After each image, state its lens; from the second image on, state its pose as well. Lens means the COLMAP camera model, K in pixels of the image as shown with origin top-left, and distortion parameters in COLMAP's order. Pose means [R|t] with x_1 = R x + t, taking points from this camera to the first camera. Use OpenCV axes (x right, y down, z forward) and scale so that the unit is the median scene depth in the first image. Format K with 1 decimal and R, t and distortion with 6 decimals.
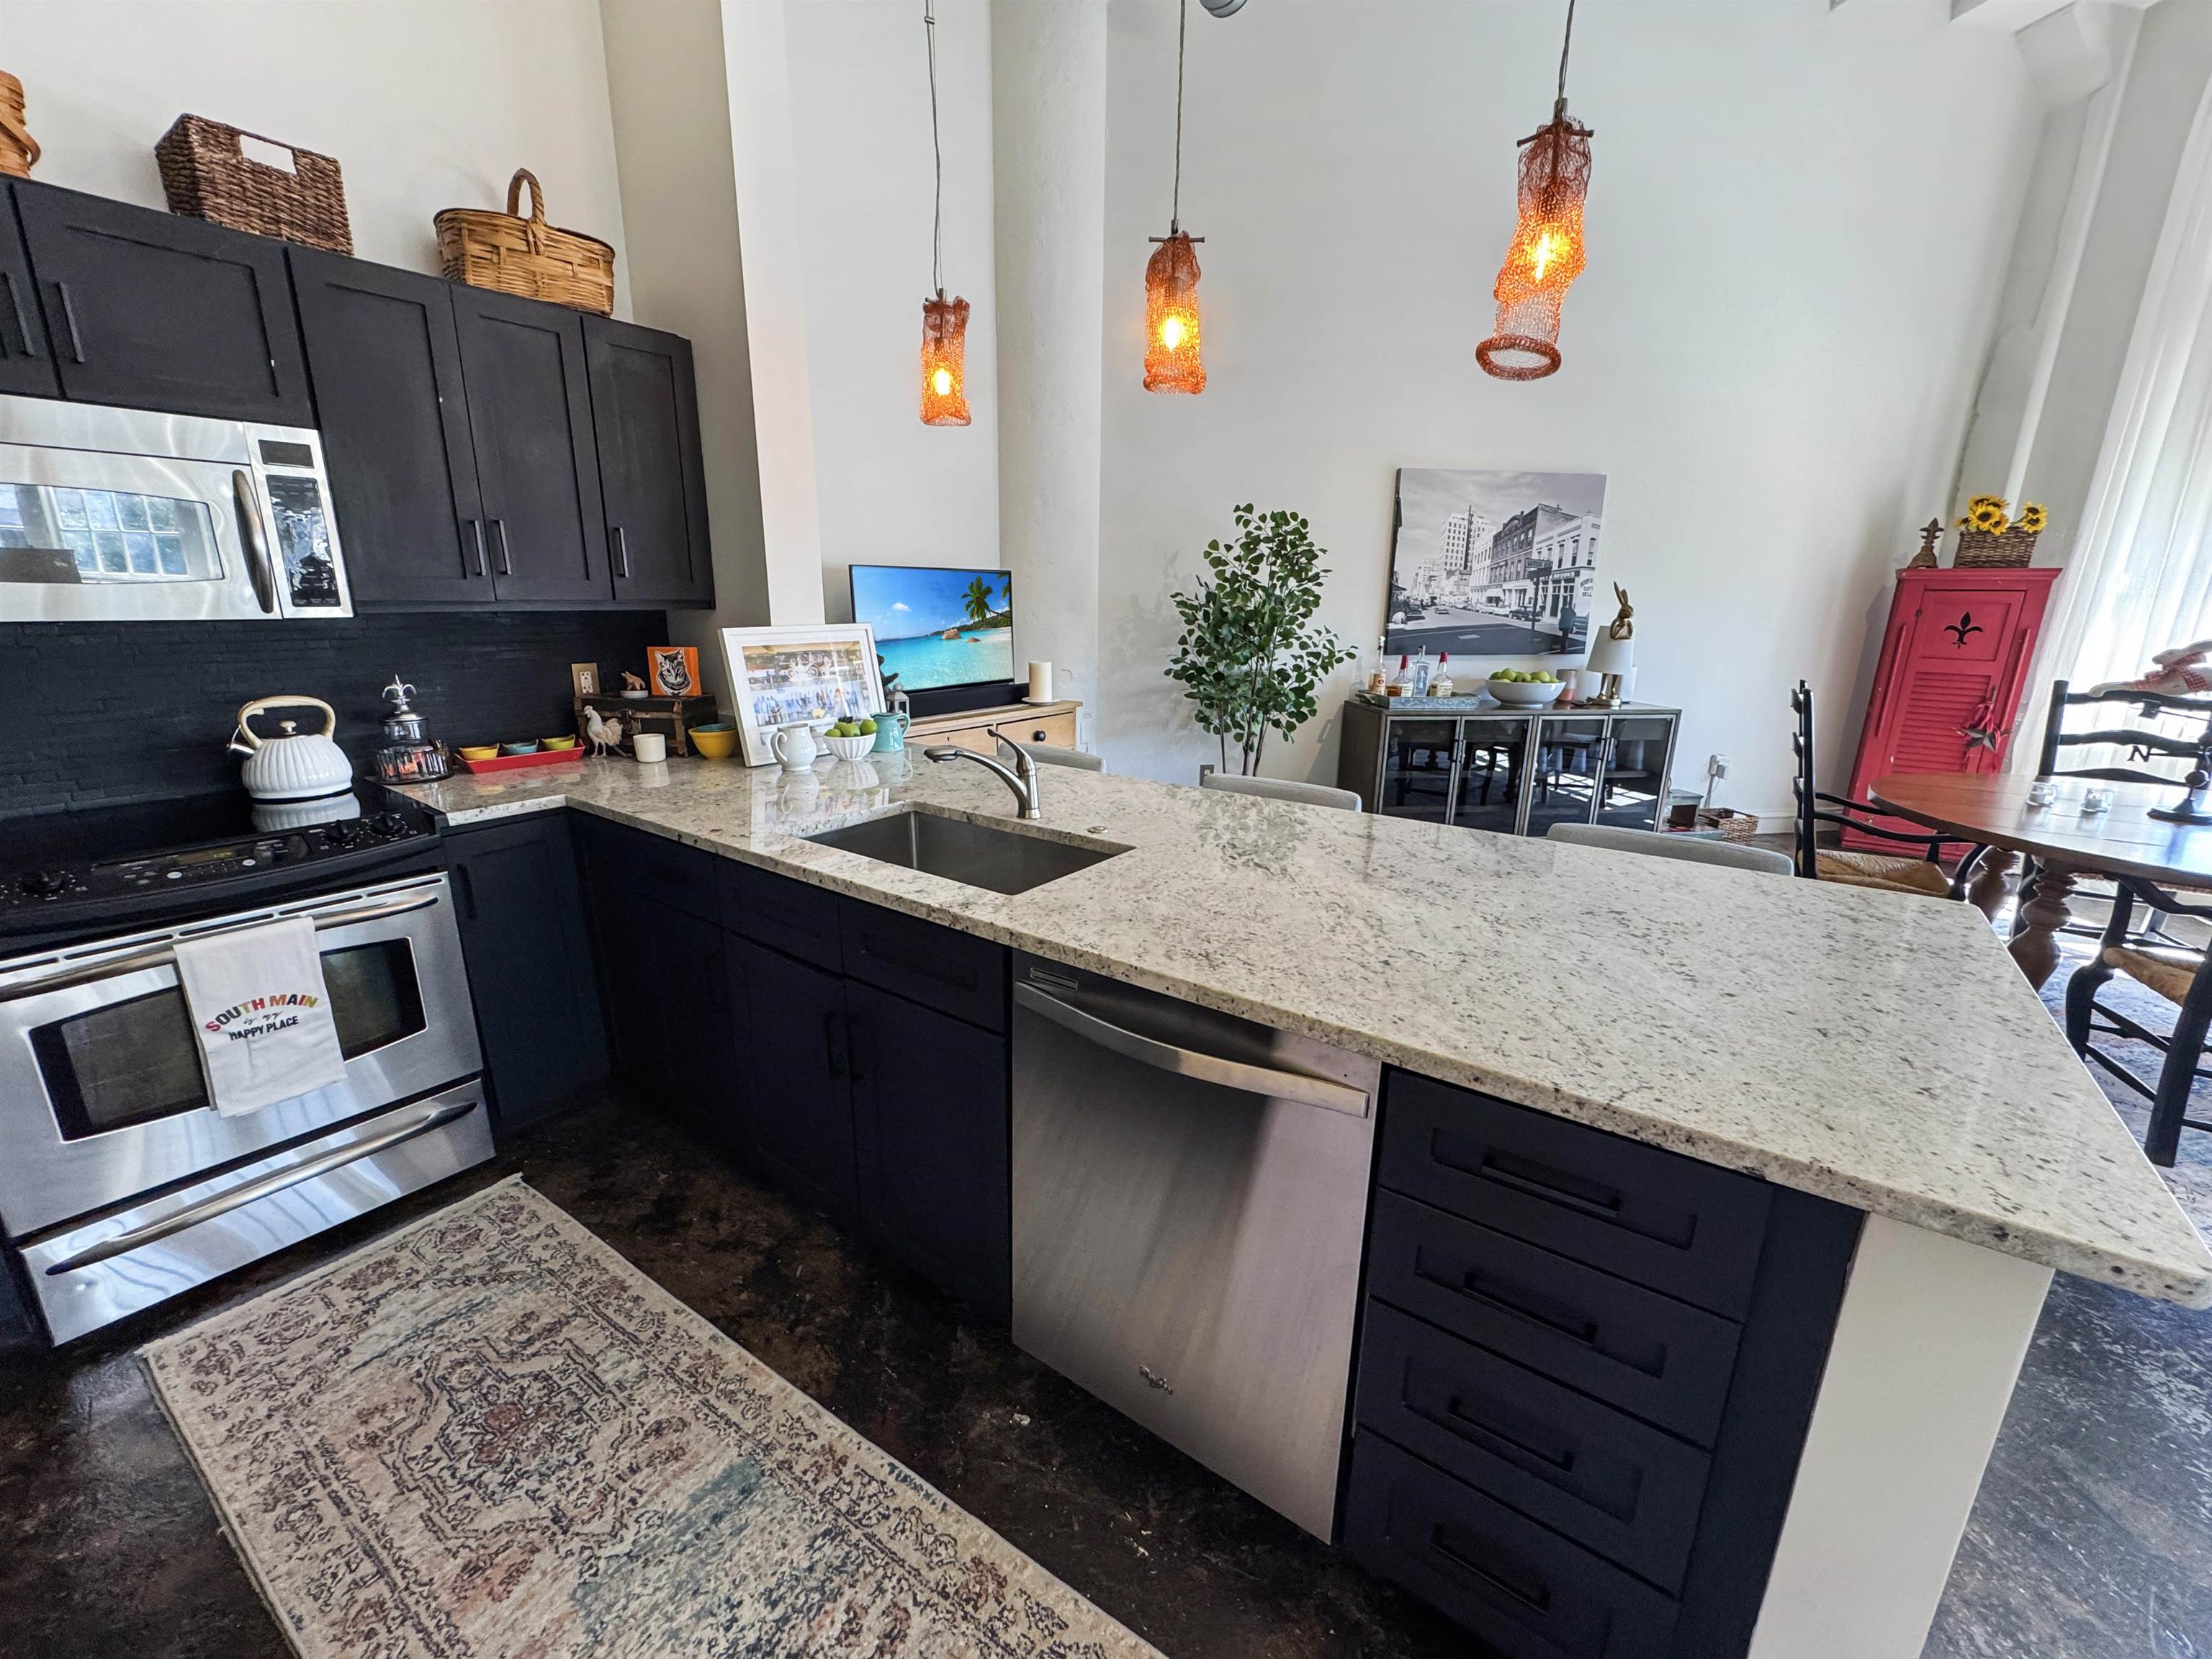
lens RADIAL K [[888.2, 0, 1106.0], [0, 888.2, 829.5], [0, 0, 1]] dist [-0.001552, 0.000692]
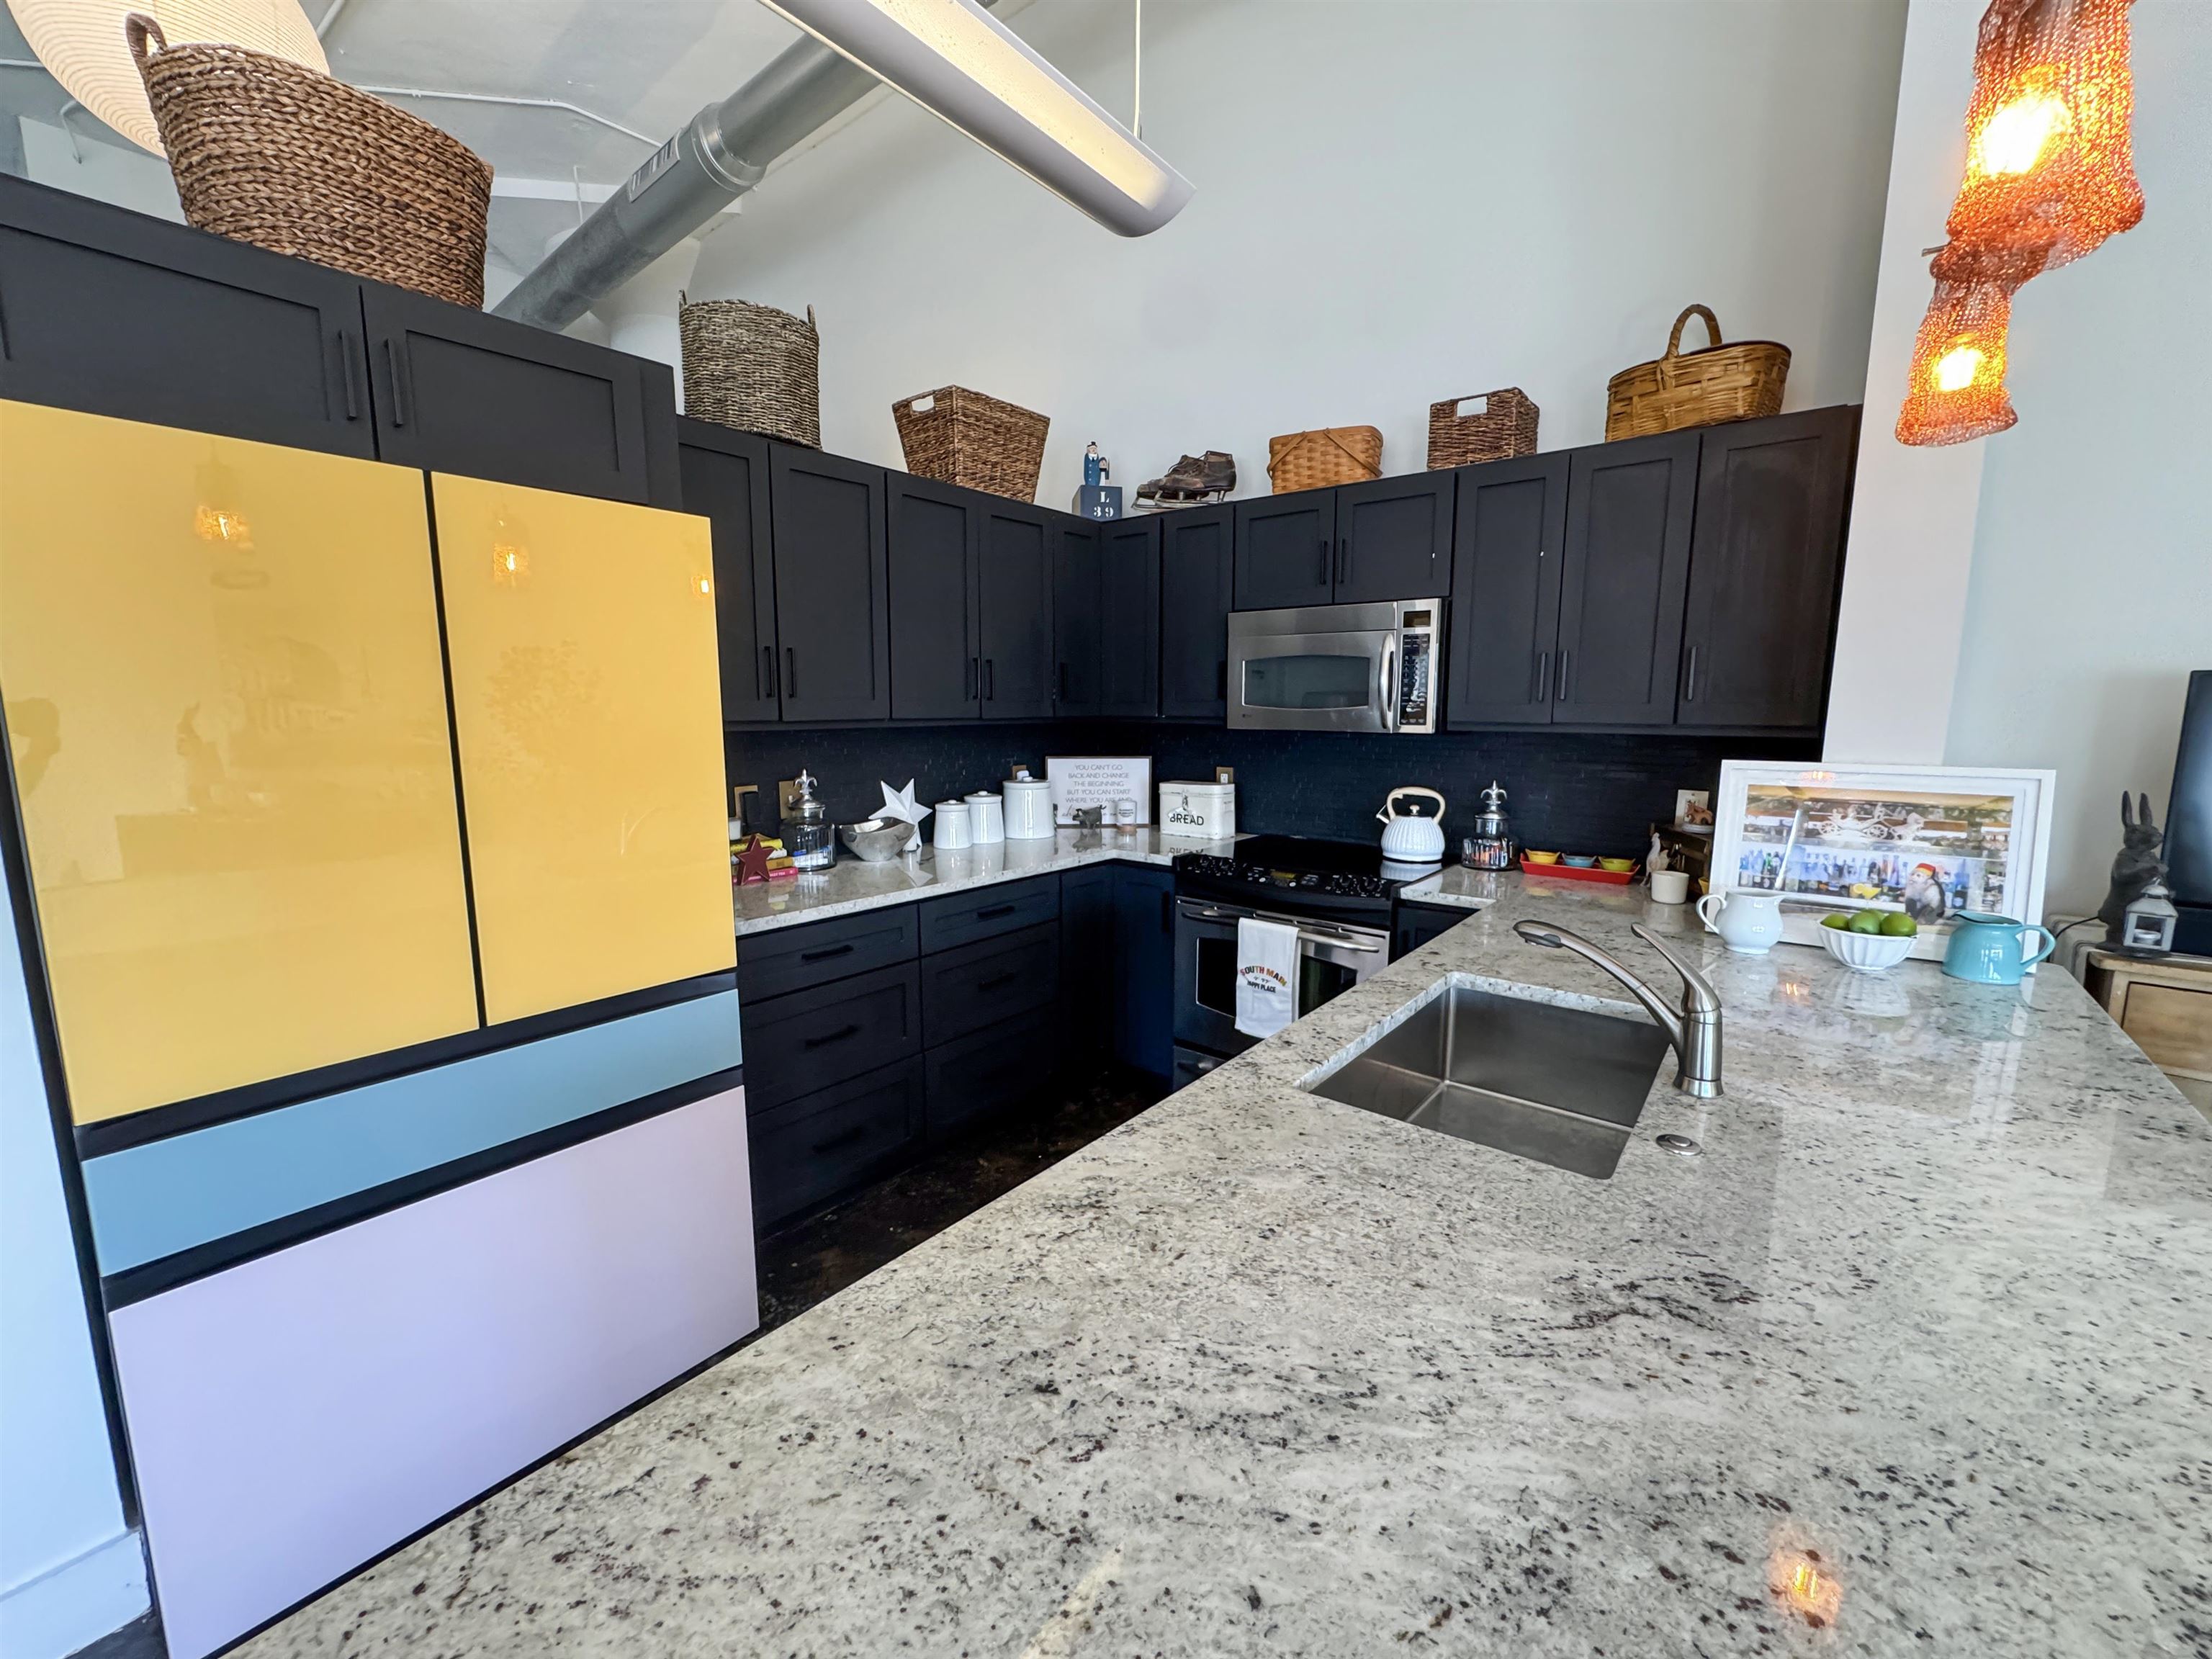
lens RADIAL K [[888.2, 0, 1106.0], [0, 888.2, 829.5], [0, 0, 1]] dist [-0.001552, 0.000692]
pose [[-0.046970, 0.131747, -0.990170, 0.535483], [-0.260935, 0.955227, 0.139475, -0.173272], [0.964213, 0.264921, -0.010490, 0.632574]]
